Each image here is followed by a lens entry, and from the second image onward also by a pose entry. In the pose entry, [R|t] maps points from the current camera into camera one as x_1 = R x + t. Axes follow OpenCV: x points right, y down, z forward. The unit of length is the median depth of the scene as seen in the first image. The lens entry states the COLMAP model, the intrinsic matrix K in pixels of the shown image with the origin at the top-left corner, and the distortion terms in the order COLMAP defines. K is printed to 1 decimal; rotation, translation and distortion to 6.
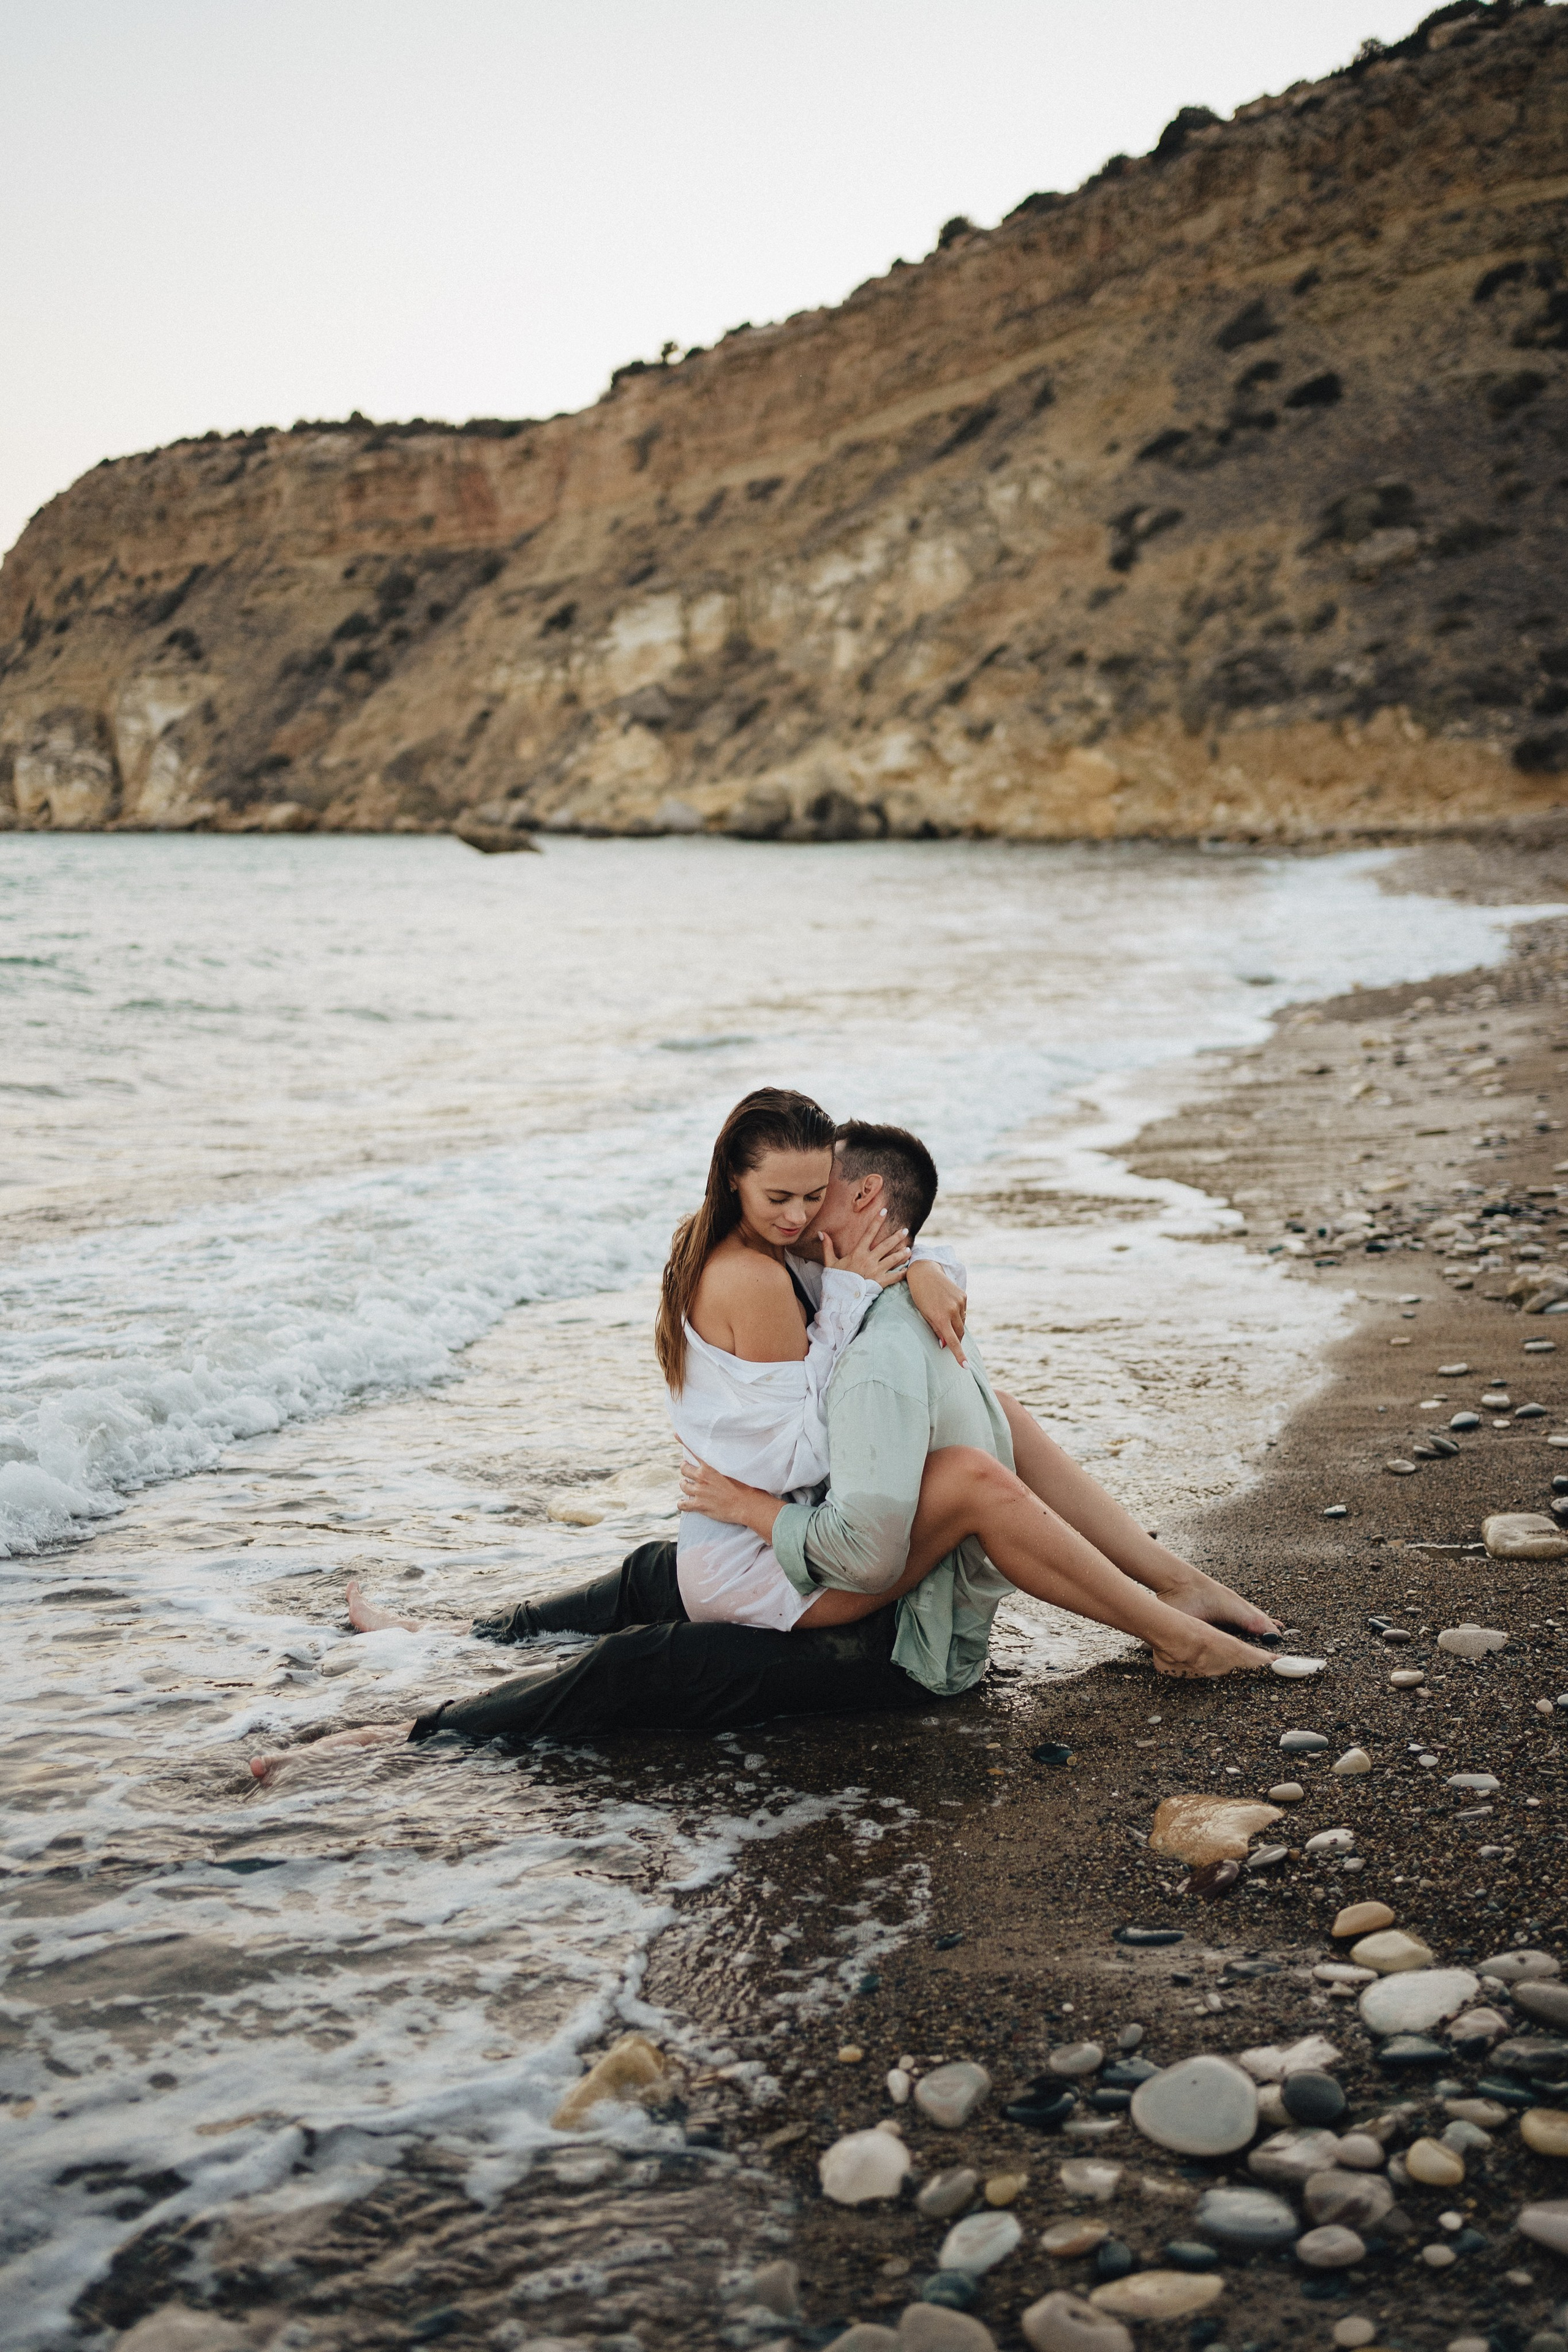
lens RADIAL K [[2368.7, 0, 788.3], [0, 2368.7, 1166.5], [0, 0, 1]] dist [-0.043927, 0.165879]
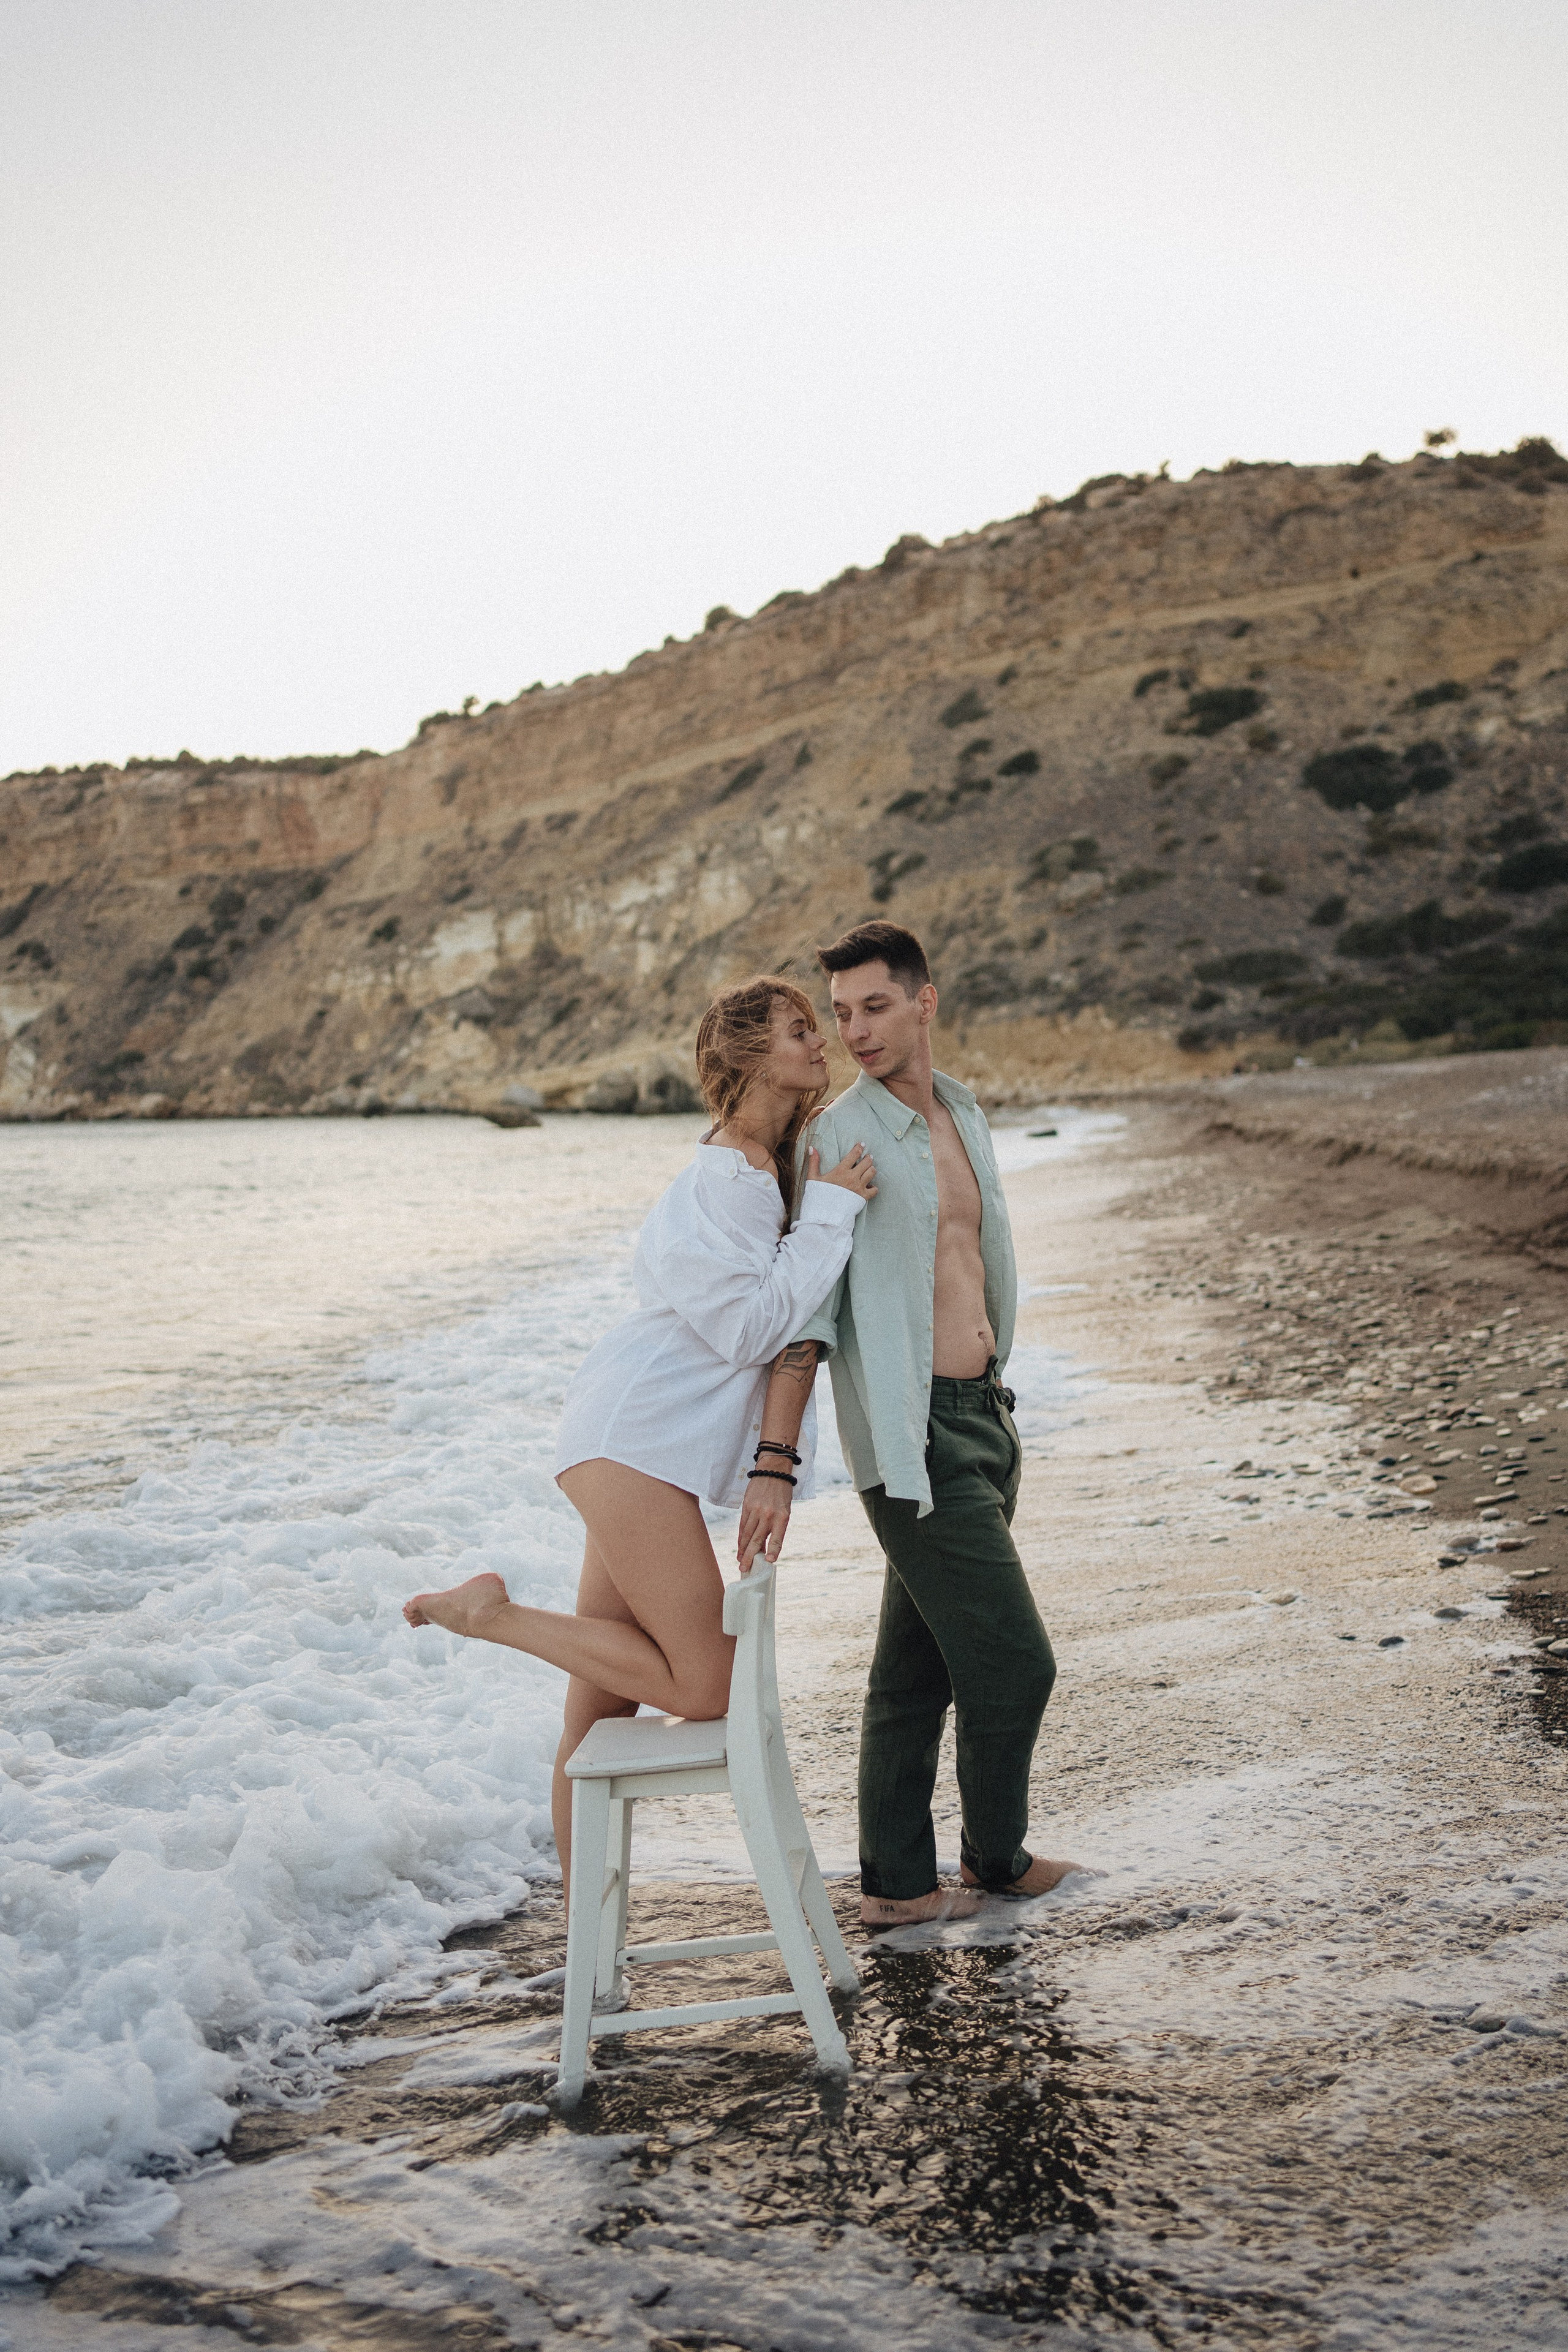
lens RADIAL K [[2362.8, 0, 782.9], [0, 2362.8, 1175.6], [0, 0, 1]] dist [-0.027901, 0.160646]
pose [[0.992784, -0.027965, 0.116610, -0.051627], [0.040672, 0.993312, -0.108059, 0.026880], [-0.112808, 0.112022, 0.987282, -0.195491]]
